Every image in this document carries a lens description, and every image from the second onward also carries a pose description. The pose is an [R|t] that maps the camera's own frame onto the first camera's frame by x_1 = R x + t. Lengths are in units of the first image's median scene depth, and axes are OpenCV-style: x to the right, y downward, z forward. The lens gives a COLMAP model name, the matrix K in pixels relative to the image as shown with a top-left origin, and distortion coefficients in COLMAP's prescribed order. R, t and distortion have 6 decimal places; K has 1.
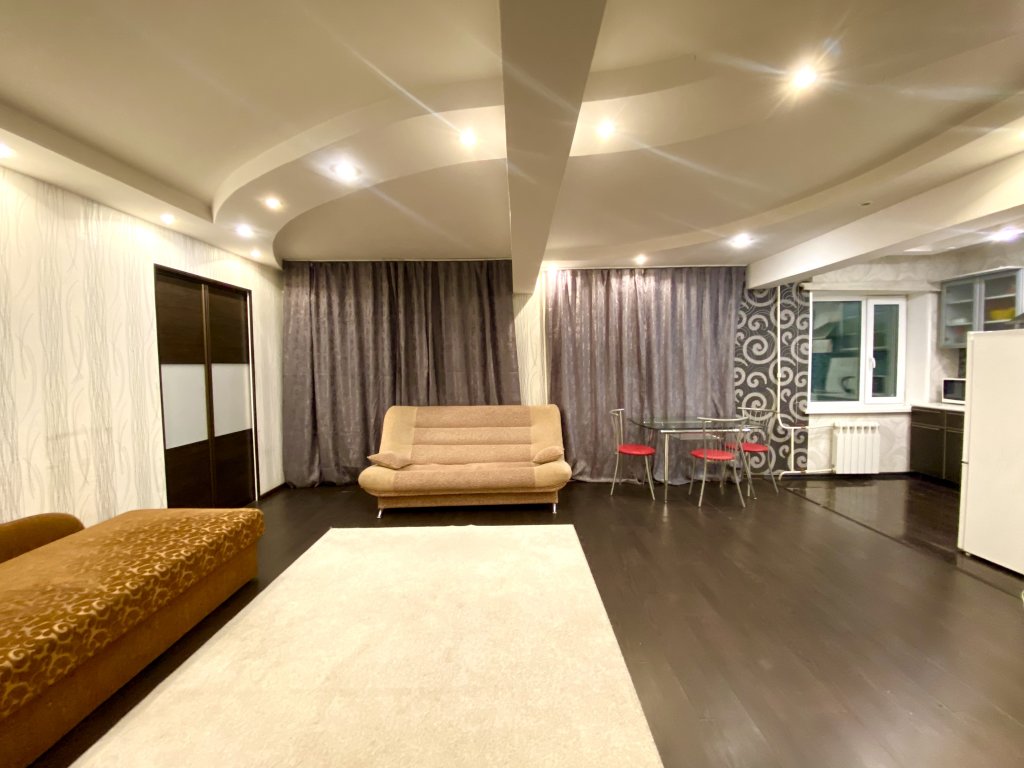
lens RADIAL K [[407.1, 0, 506.8], [0, 407.1, 382.9], [0, 0, 1]] dist [0.016239, -0.024287]
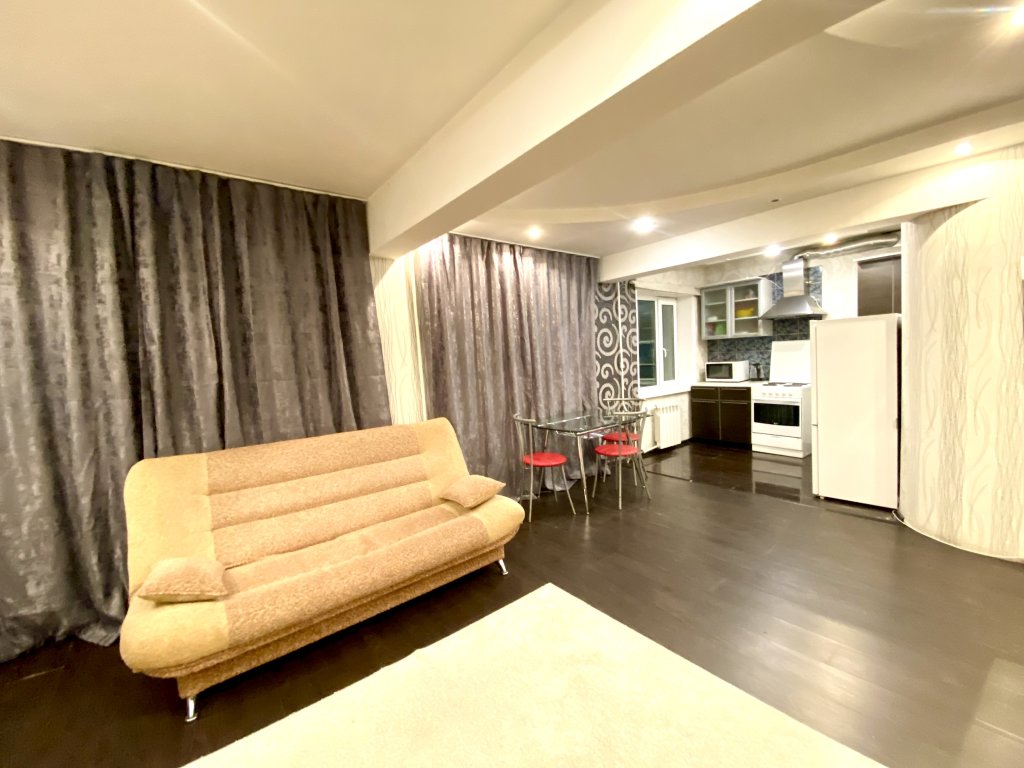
lens RADIAL K [[407.1, 0, 506.8], [0, 407.1, 382.9], [0, 0, 1]] dist [0.016239, -0.024287]
pose [[0.777581, -0.063678, 0.625550, -0.236863], [0.071279, 0.997373, 0.012925, -0.009304], [-0.624730, 0.034539, 0.780077, 0.361428]]
